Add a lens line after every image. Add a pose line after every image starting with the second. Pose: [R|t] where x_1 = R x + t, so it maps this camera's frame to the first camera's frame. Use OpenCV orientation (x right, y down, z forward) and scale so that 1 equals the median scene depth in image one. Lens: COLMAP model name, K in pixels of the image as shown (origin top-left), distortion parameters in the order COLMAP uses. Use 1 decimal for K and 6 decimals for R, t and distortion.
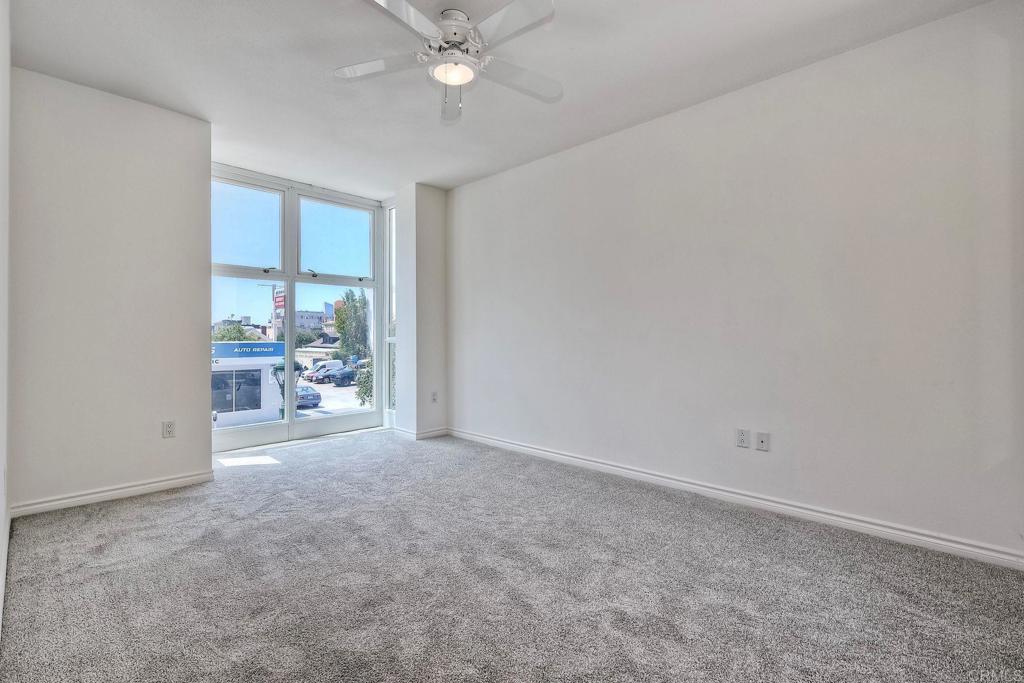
lens RADIAL K [[455.2, 0, 514.0], [0, 455.2, 336.1], [0, 0, 1]] dist [0.003136, 0.000680]
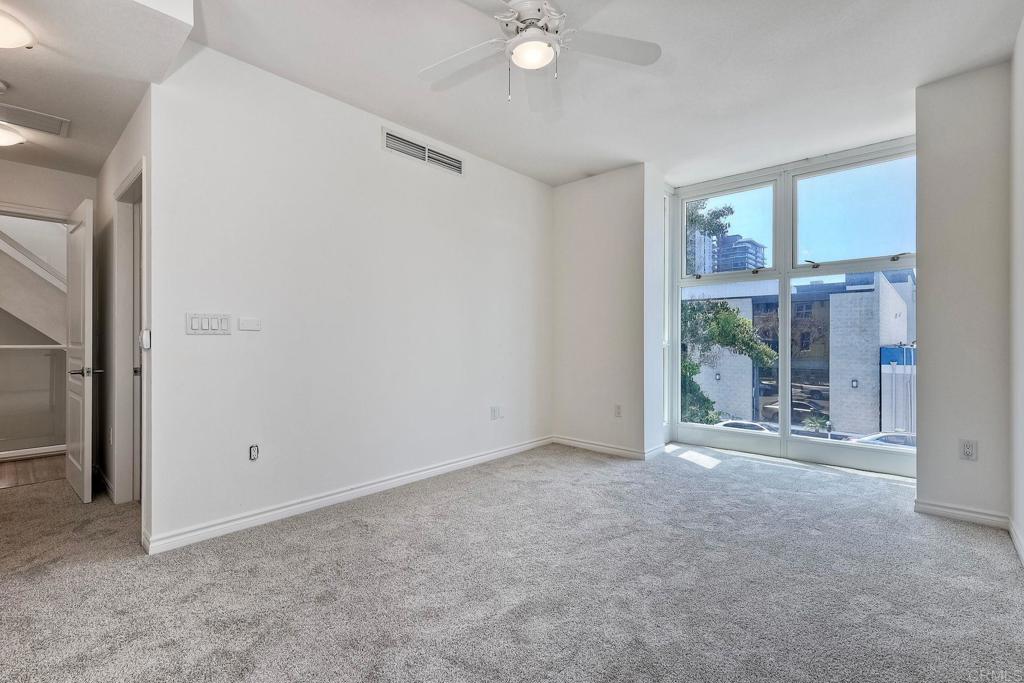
lens RADIAL K [[455.2, 0, 514.0], [0, 455.2, 336.1], [0, 0, 1]] dist [0.003136, 0.000680]
pose [[0.042054, -0.008564, -0.999079, 0.513469], [-0.002387, 0.999960, -0.008672, 0.001895], [0.999112, 0.002749, 0.042032, 0.605497]]
